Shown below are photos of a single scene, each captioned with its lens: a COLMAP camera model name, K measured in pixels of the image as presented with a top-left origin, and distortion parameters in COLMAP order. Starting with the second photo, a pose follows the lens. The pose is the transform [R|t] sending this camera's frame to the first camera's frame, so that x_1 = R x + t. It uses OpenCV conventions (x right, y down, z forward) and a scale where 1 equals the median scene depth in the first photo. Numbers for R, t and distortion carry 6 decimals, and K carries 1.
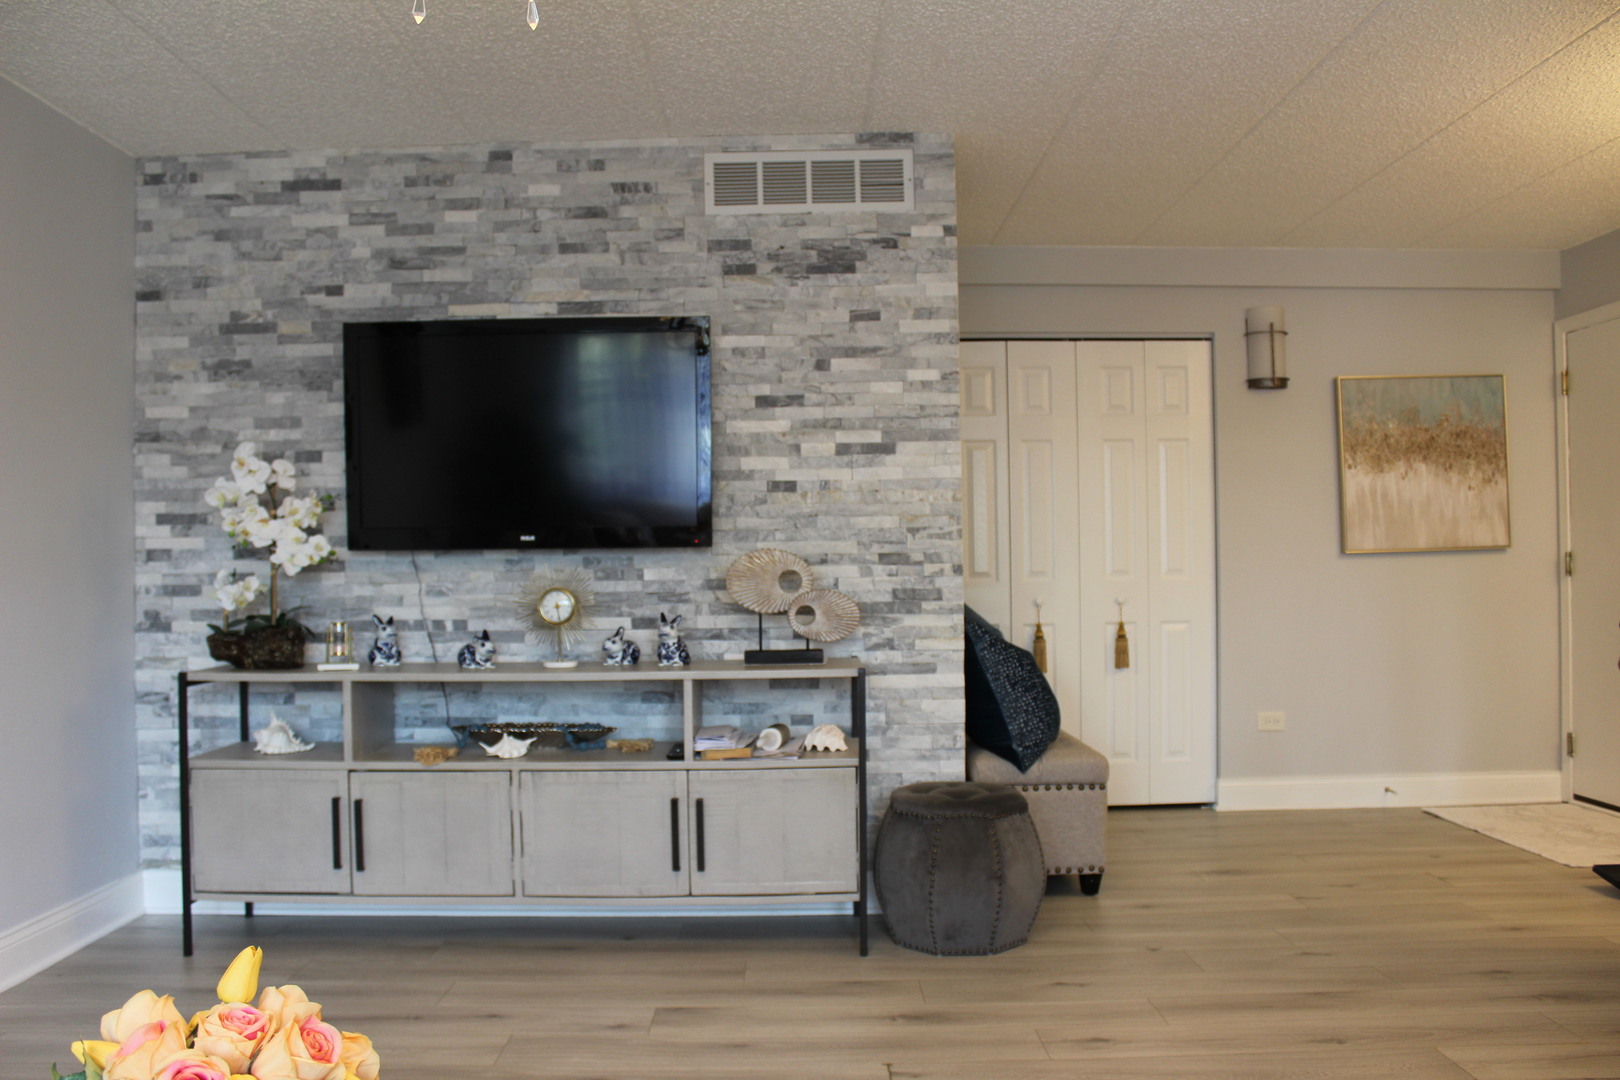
lens RADIAL K [[1333.6, 0, 749.2], [0, 1333.6, 590.2], [0, 0, 1]] dist [-0.170919, 0.148301]
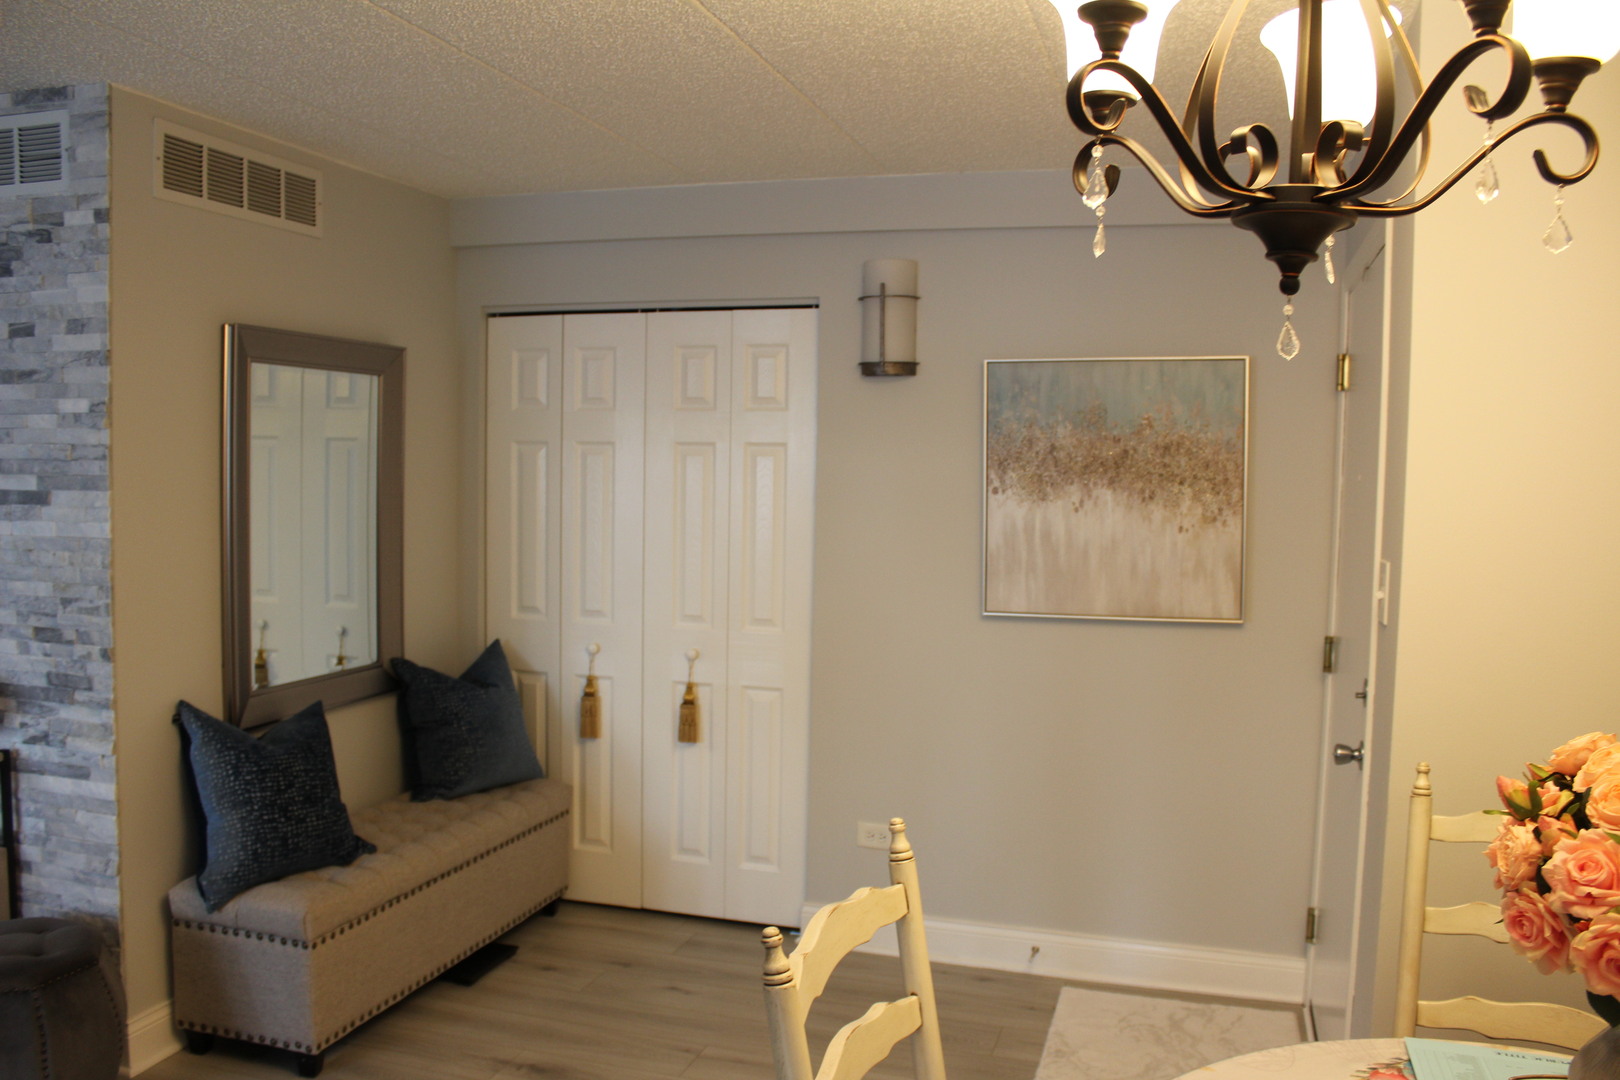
lens RADIAL K [[1333.6, 0, 774.3], [0, 1333.6, 582.7], [0, 0, 1]] dist [-0.170919, 0.148301]
pose [[0.956584, 0.056223, -0.285982, 0.751845], [-0.035419, 0.996370, 0.077408, -0.131238], [0.289296, -0.063918, 0.955103, 0.385795]]
